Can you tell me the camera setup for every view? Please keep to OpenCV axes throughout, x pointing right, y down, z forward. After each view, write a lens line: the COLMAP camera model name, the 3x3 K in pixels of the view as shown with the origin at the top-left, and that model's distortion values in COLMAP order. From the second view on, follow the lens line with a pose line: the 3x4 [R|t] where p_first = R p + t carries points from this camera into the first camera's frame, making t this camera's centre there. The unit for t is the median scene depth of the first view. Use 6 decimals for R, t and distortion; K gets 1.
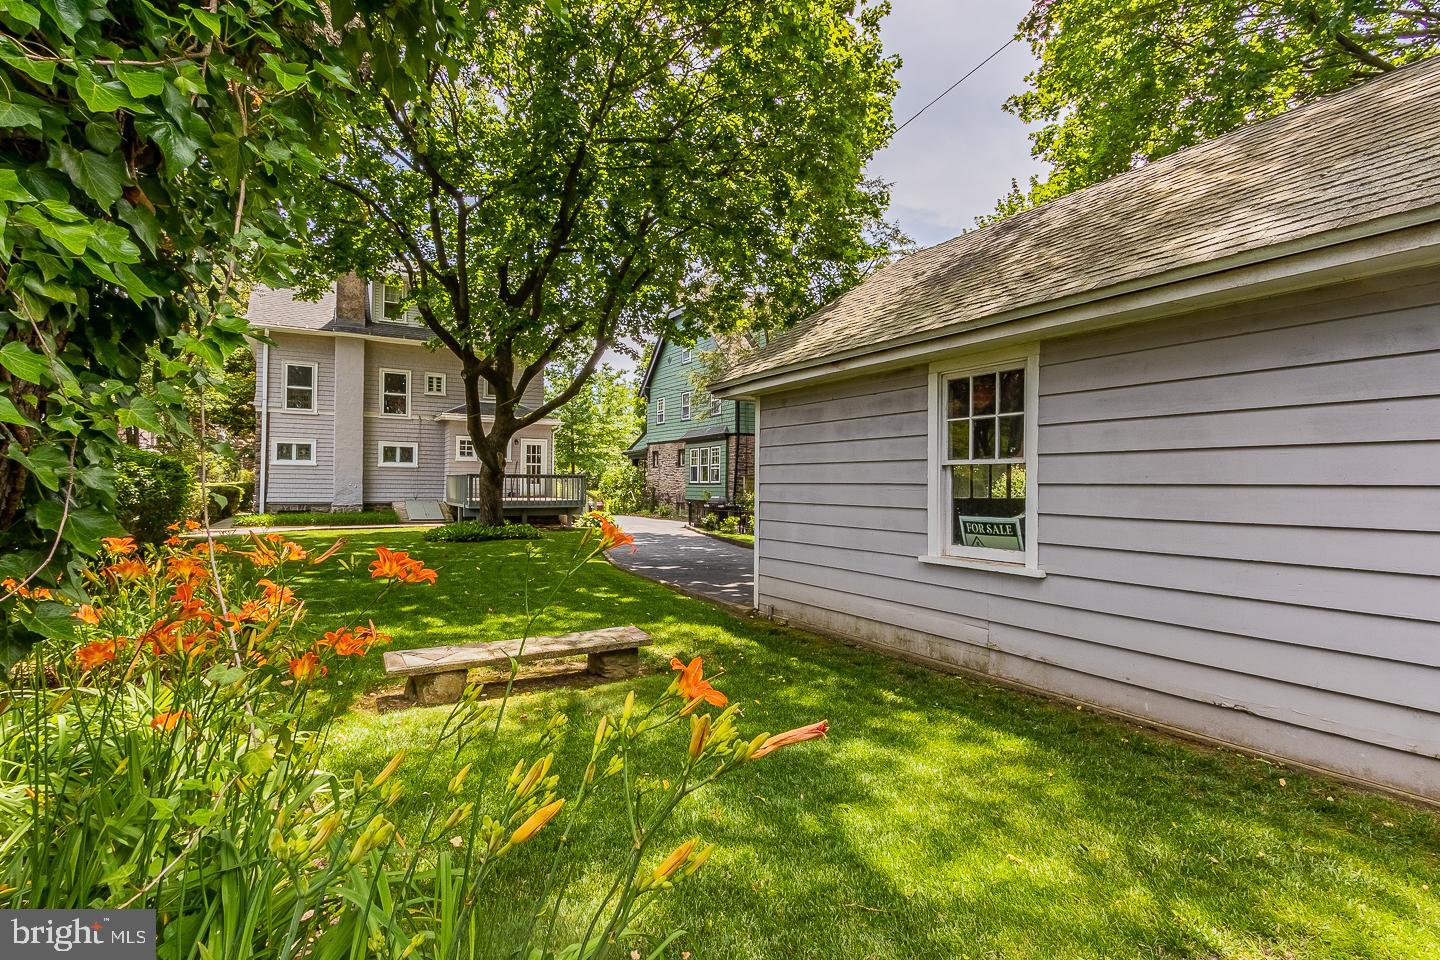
lens RADIAL K [[702.1, 0, 772.3], [0, 702.1, 489.5], [0, 0, 1]] dist [-0.003821, 0.000304]
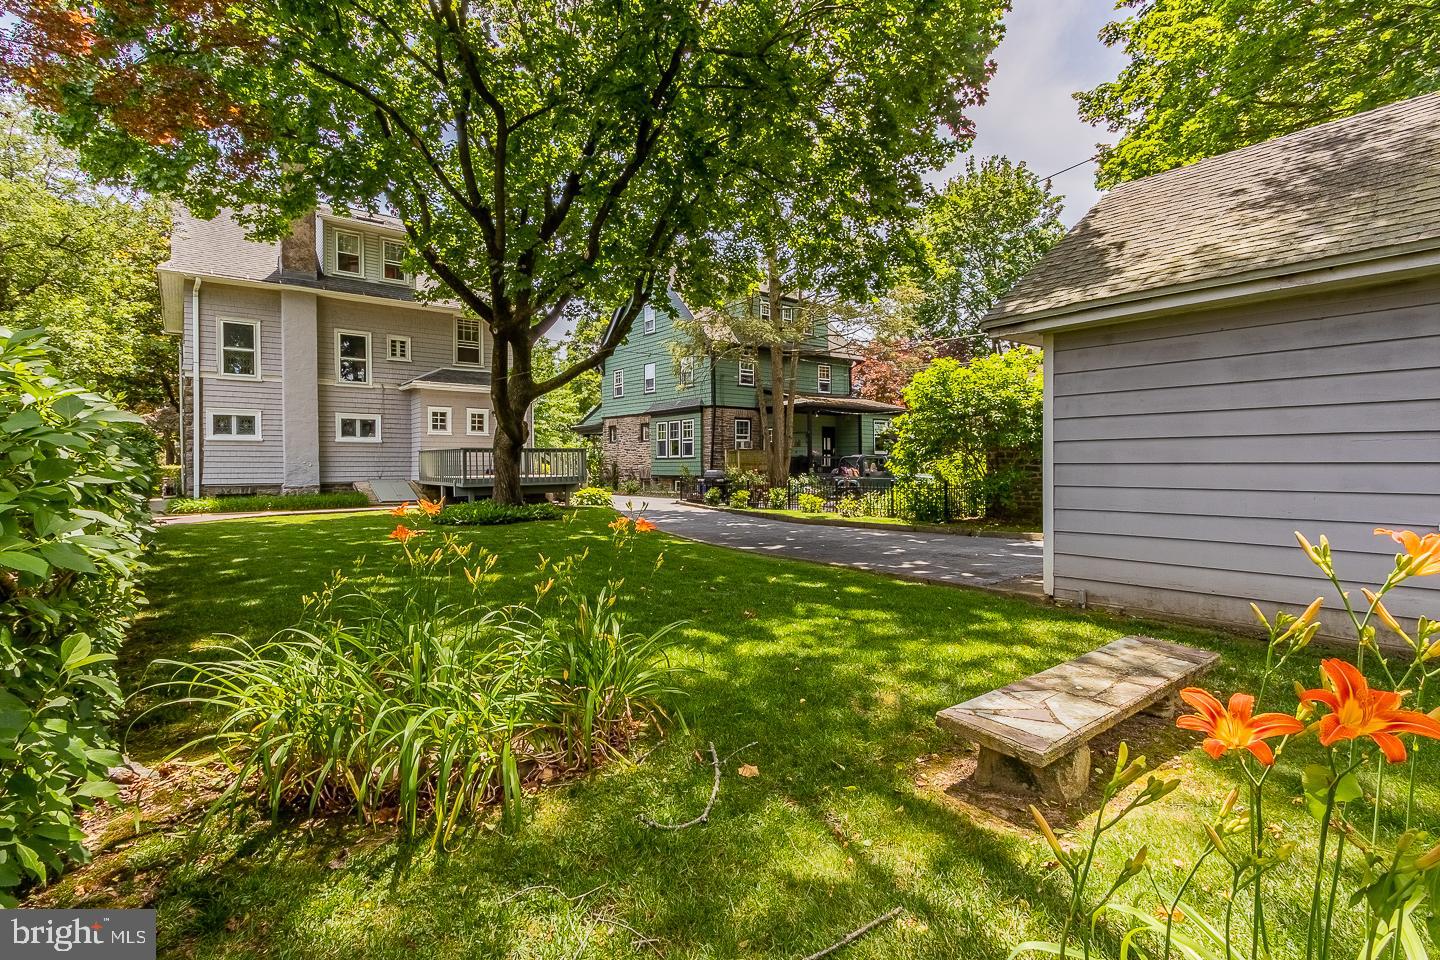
lens RADIAL K [[672.1, 0, 765.4], [0, 672.1, 479.5], [0, 0, 1]] dist [0.001008, -0.000115]
pose [[0.989381, -0.017963, 0.144232, -0.158246], [0.015072, 0.999664, 0.021109, 0.004715], [-0.144563, -0.018711, 0.989319, 0.094886]]
